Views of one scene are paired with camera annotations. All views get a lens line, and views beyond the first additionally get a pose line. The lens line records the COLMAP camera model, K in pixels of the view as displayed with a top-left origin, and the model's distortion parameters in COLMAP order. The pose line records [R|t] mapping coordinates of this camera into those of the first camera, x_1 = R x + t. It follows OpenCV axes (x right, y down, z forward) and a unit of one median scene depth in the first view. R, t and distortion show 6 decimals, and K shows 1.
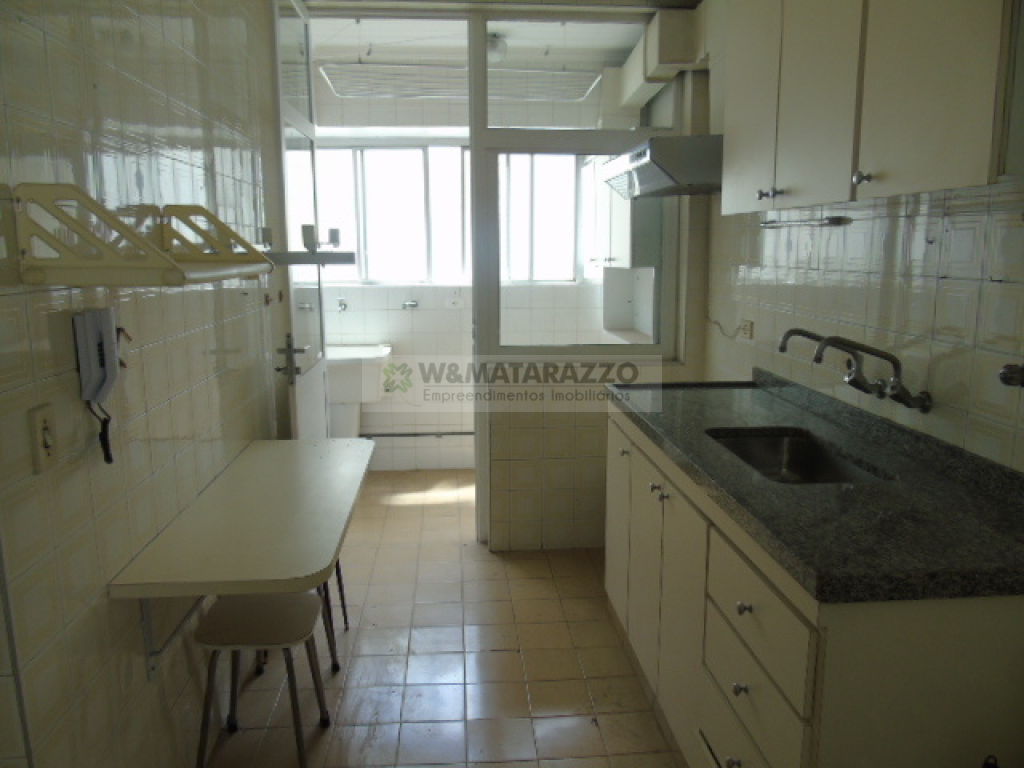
lens RADIAL K [[765.0, 0, 508.0], [0, 765.0, 383.7], [0, 0, 1]] dist [-0.053573, 0.045059]
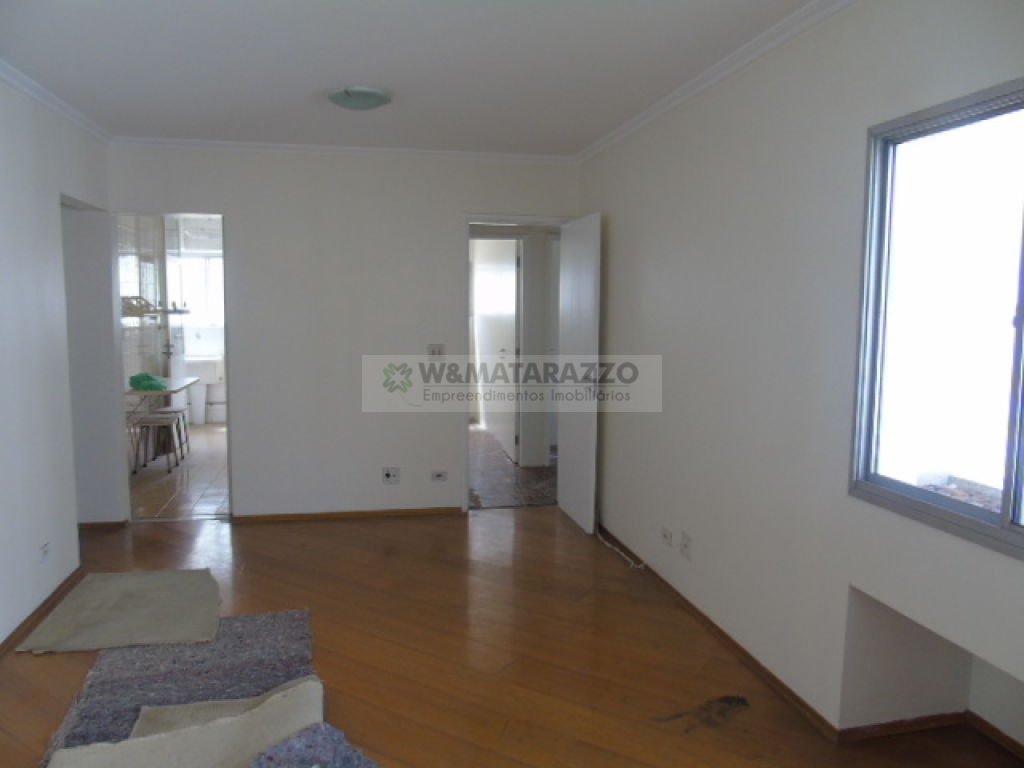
lens RADIAL K [[765.0, 0, 508.0], [0, 765.0, 383.7], [0, 0, 1]] dist [-0.053573, 0.045059]
pose [[0.990287, -0.003604, 0.138994, 0.531742], [0.014315, 0.996995, -0.076135, 0.312292], [-0.138302, 0.077386, 0.987362, -1.806746]]
